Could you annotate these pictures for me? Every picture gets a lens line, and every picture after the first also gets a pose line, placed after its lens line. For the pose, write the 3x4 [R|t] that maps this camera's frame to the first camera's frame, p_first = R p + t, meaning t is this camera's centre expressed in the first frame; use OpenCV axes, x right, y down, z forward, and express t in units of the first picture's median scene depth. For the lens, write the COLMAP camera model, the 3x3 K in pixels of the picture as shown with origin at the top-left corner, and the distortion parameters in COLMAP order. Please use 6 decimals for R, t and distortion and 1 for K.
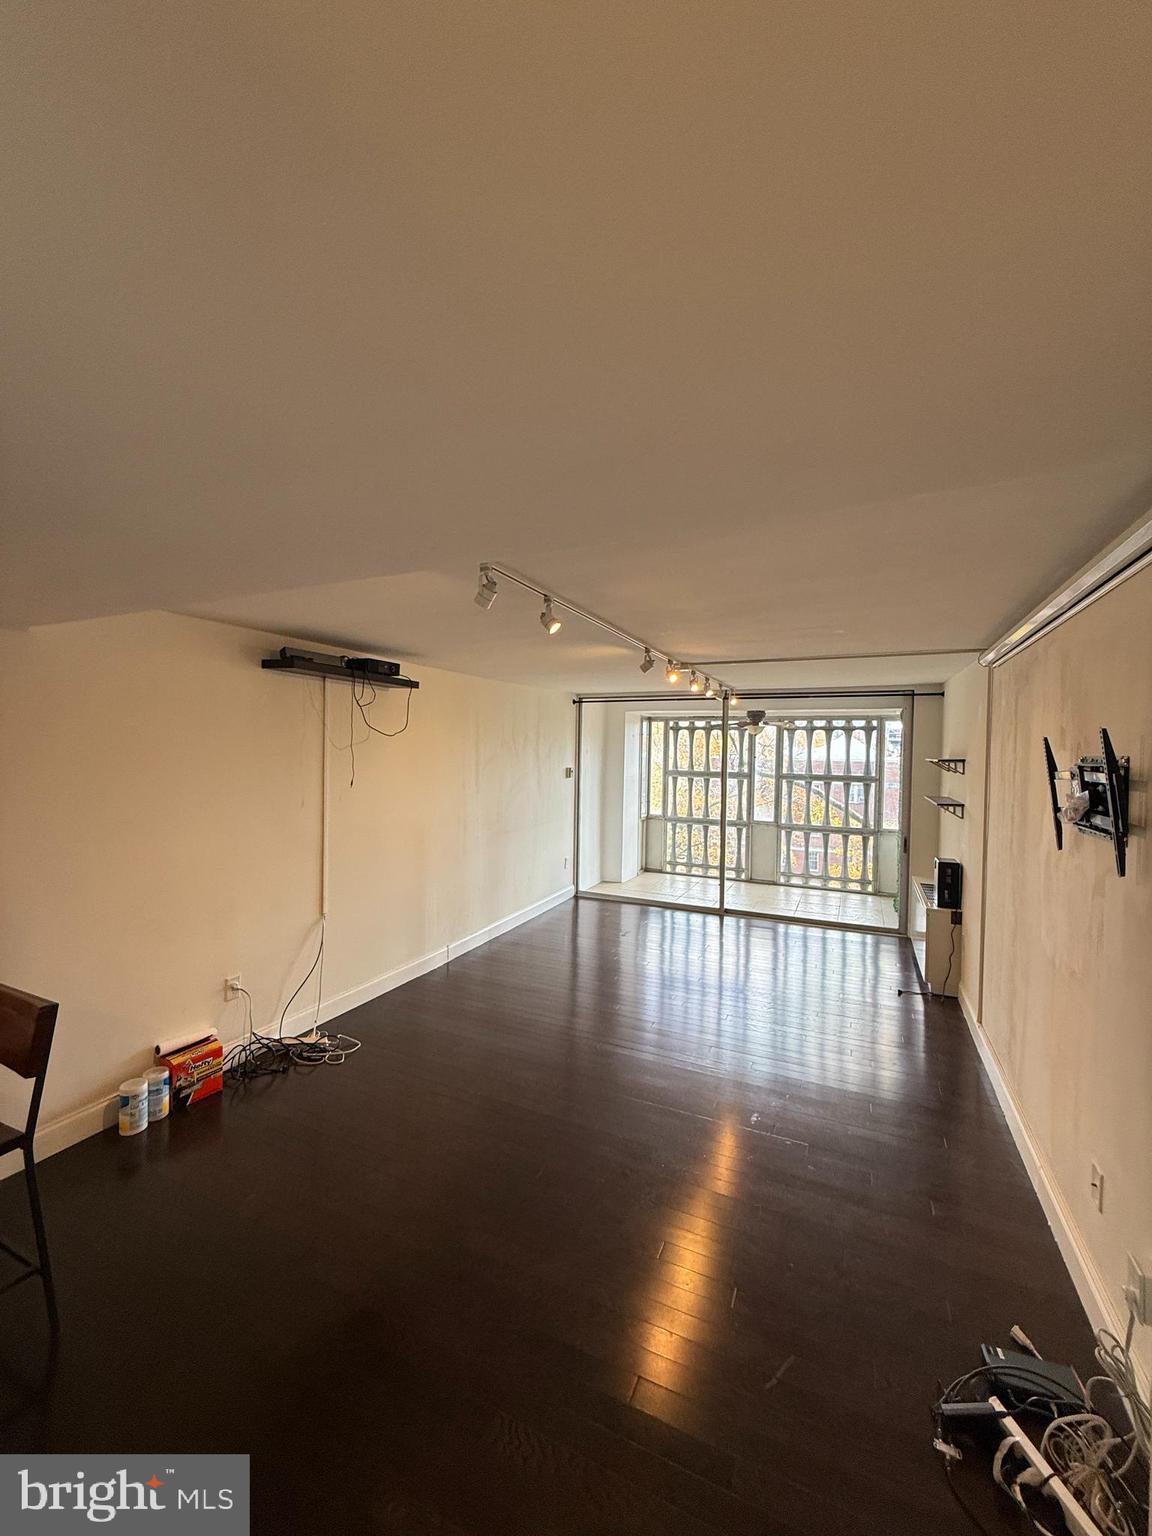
lens RADIAL K [[611.1, 0, 575.3], [0, 611.1, 765.0], [0, 0, 1]] dist [0.000183, 0.000403]
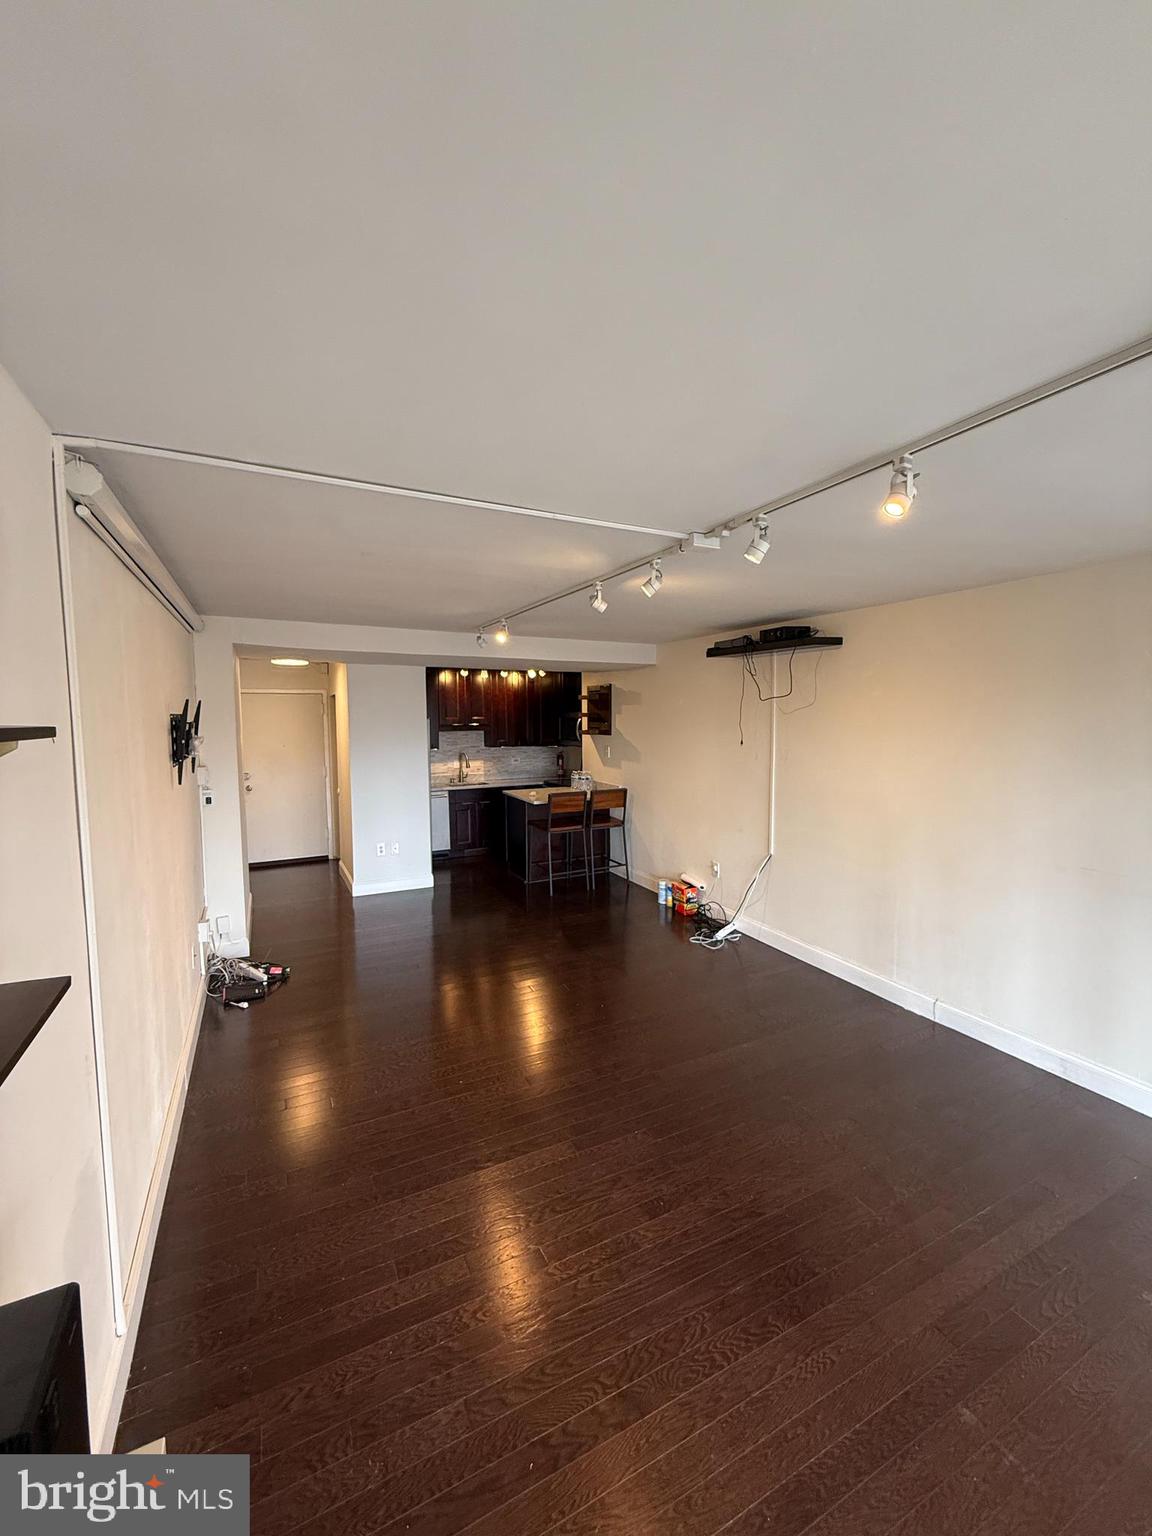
lens RADIAL K [[611.1, 0, 579.9], [0, 611.1, 762.8], [0, 0, 1]] dist [0.000183, 0.000403]
pose [[-0.614151, 0.054420, -0.787310, 0.639925], [-0.017211, 0.996459, 0.082303, -0.021337], [0.789001, 0.064097, -0.611039, 1.229467]]
